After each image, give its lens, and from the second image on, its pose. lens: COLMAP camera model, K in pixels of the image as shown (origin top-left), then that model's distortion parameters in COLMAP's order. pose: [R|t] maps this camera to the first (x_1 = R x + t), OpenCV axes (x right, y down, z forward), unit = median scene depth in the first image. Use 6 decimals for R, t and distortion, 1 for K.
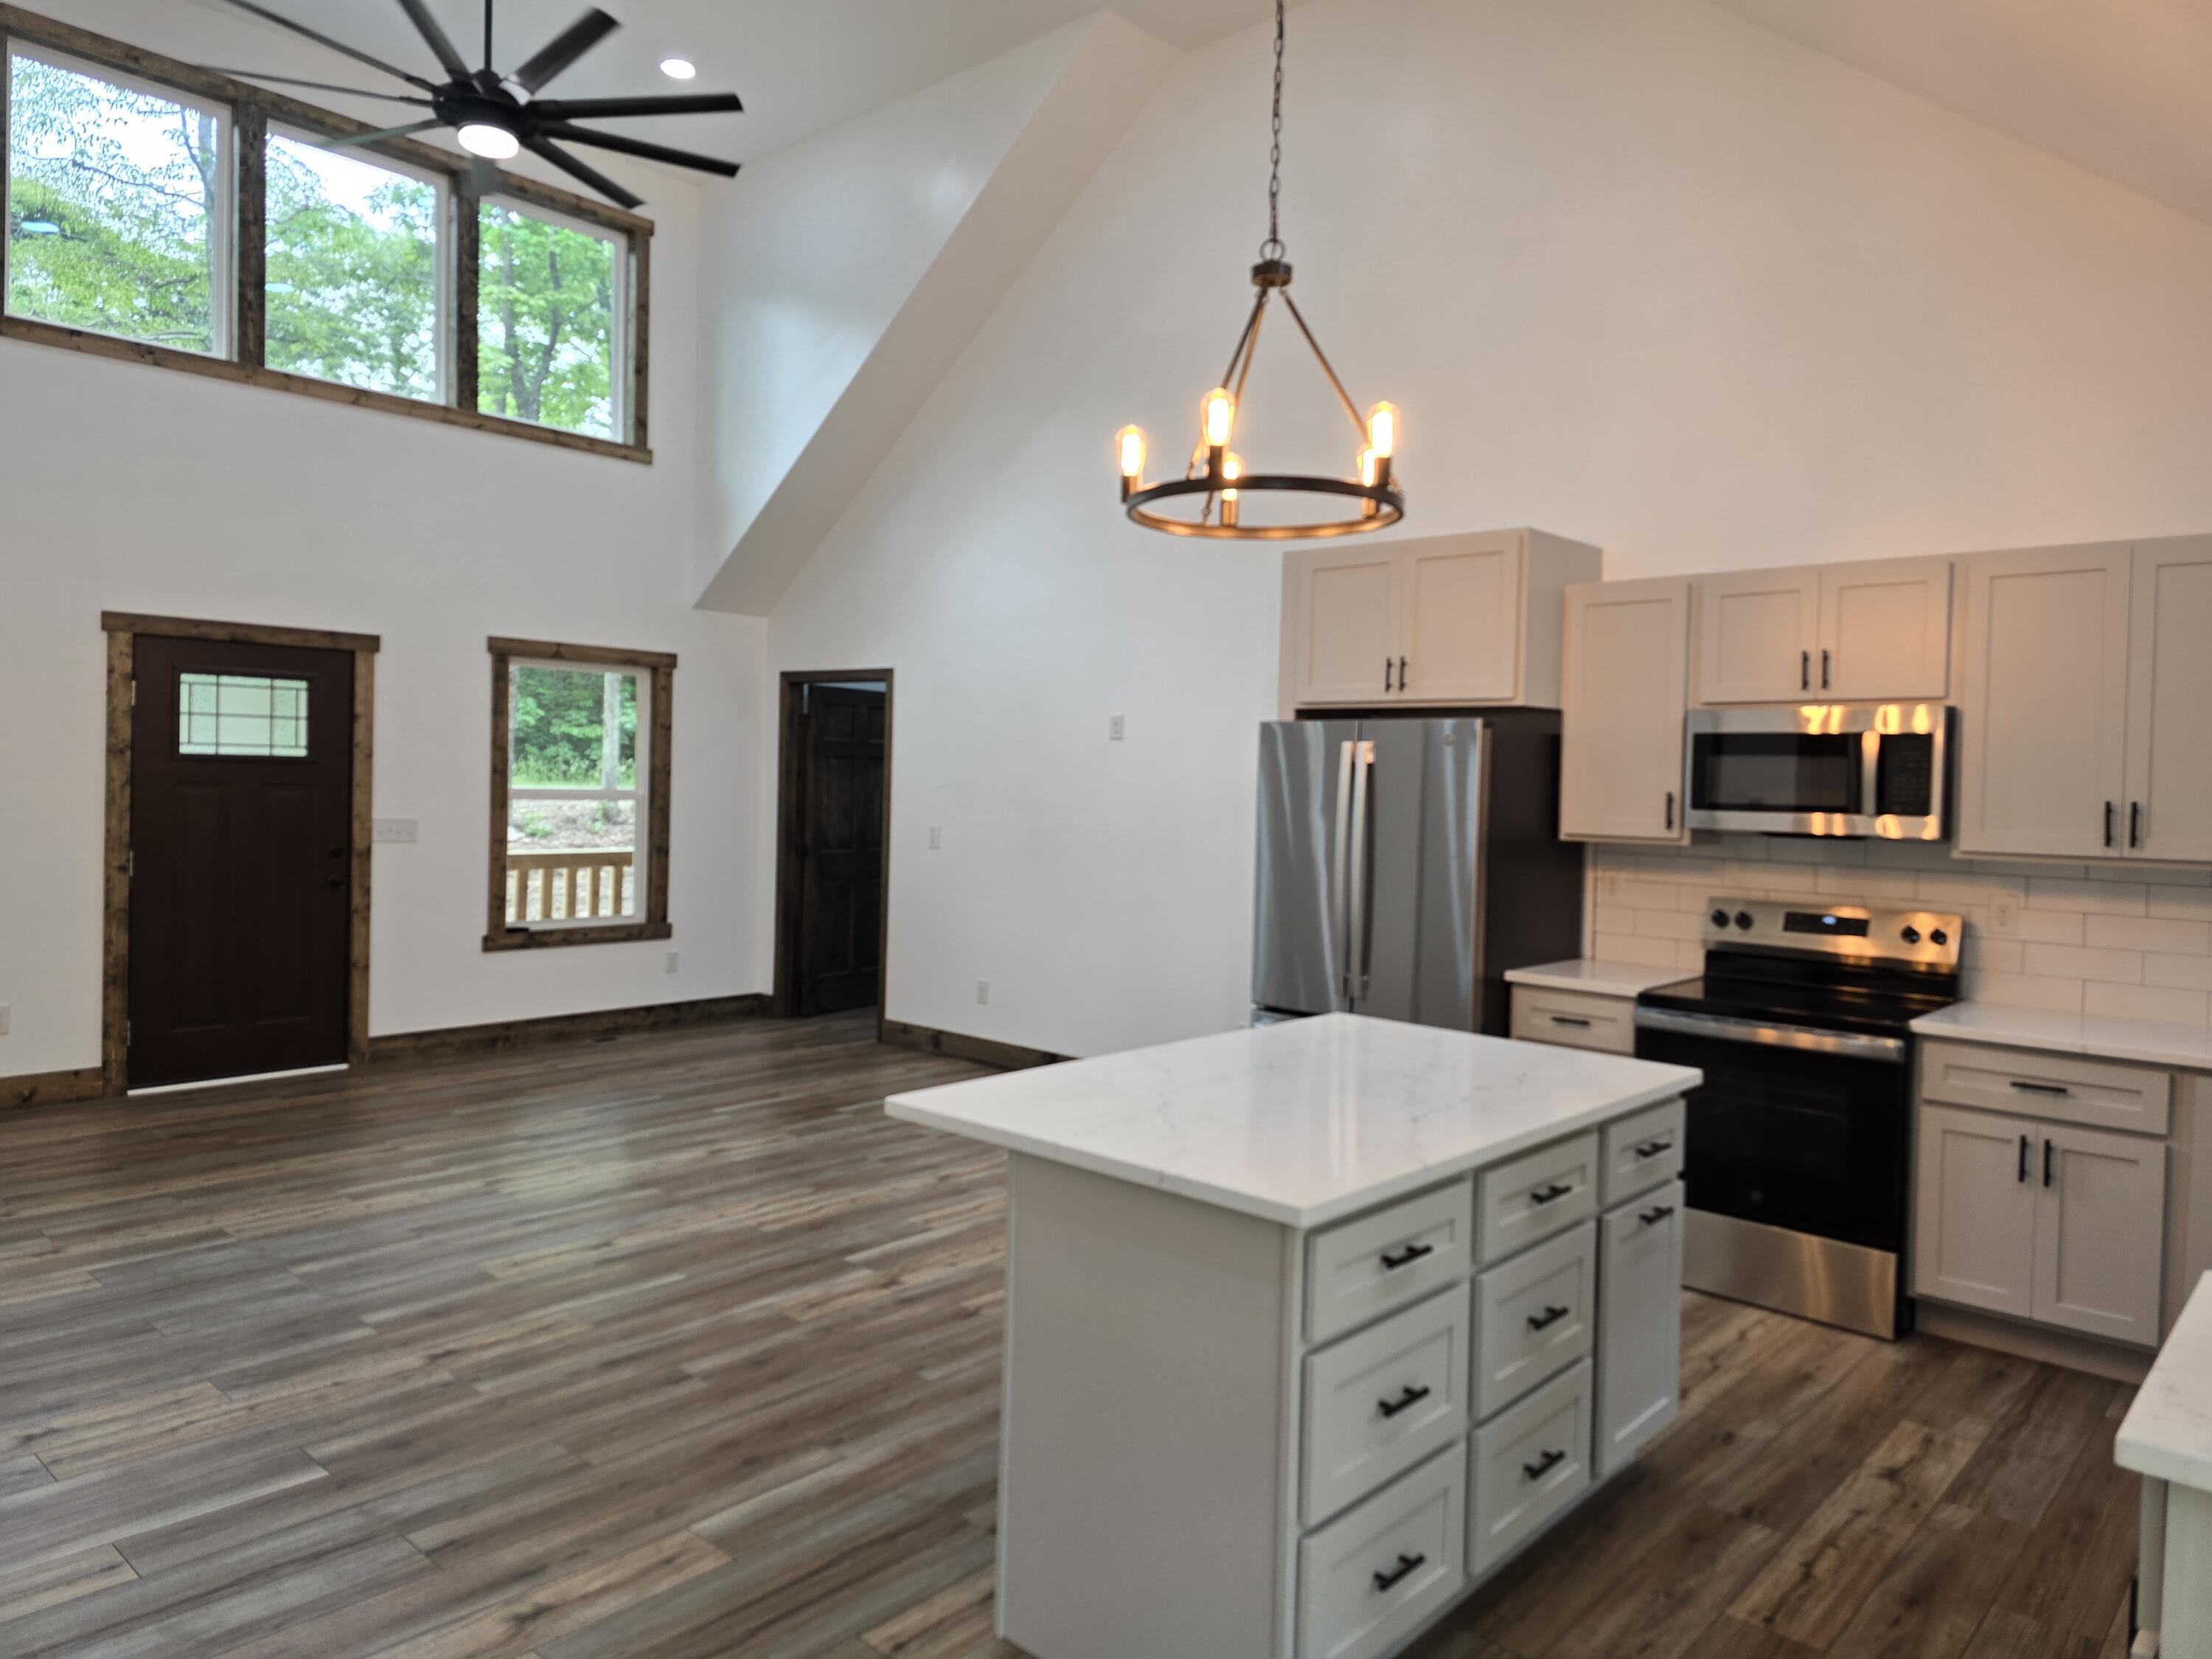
lens RADIAL K [[1480.8, 0, 1106.0], [0, 1480.8, 829.5], [0, 0, 1]] dist [0.002605, 0.000790]
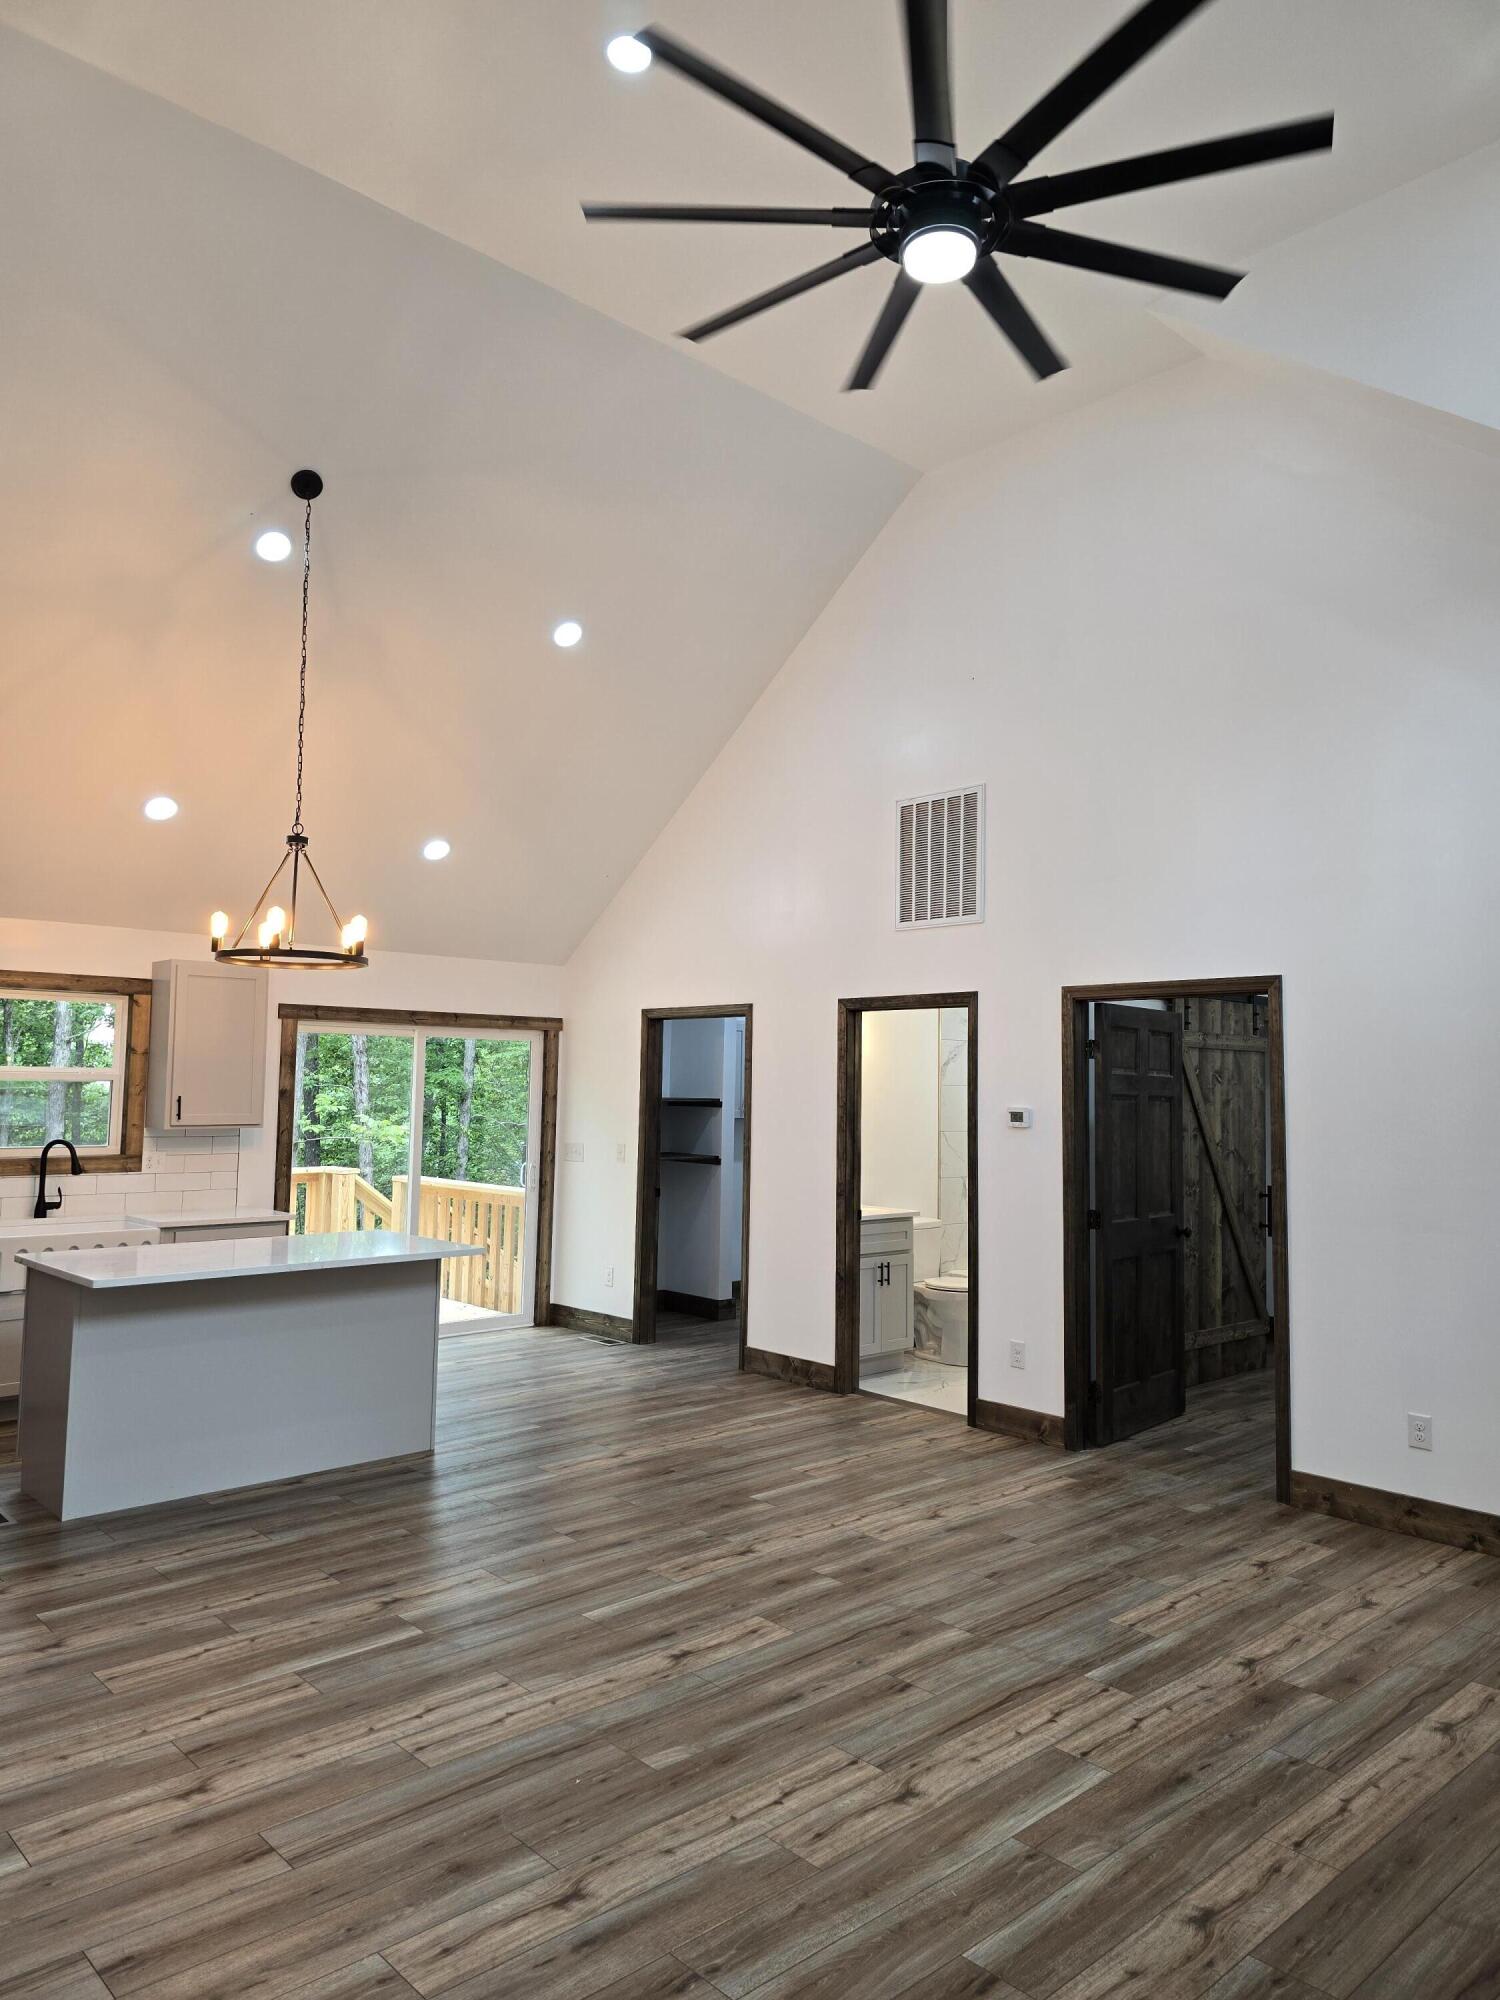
lens RADIAL K [[1338.9, 0, 750.0], [0, 1338.9, 1000.0], [0, 0, 1]] dist [0.002605, 0.000790]
pose [[-0.995092, -0.034538, 0.092731, -0.487473], [-0.037550, 0.998816, -0.030941, -0.103355], [-0.091553, -0.034271, -0.995210, 1.998885]]
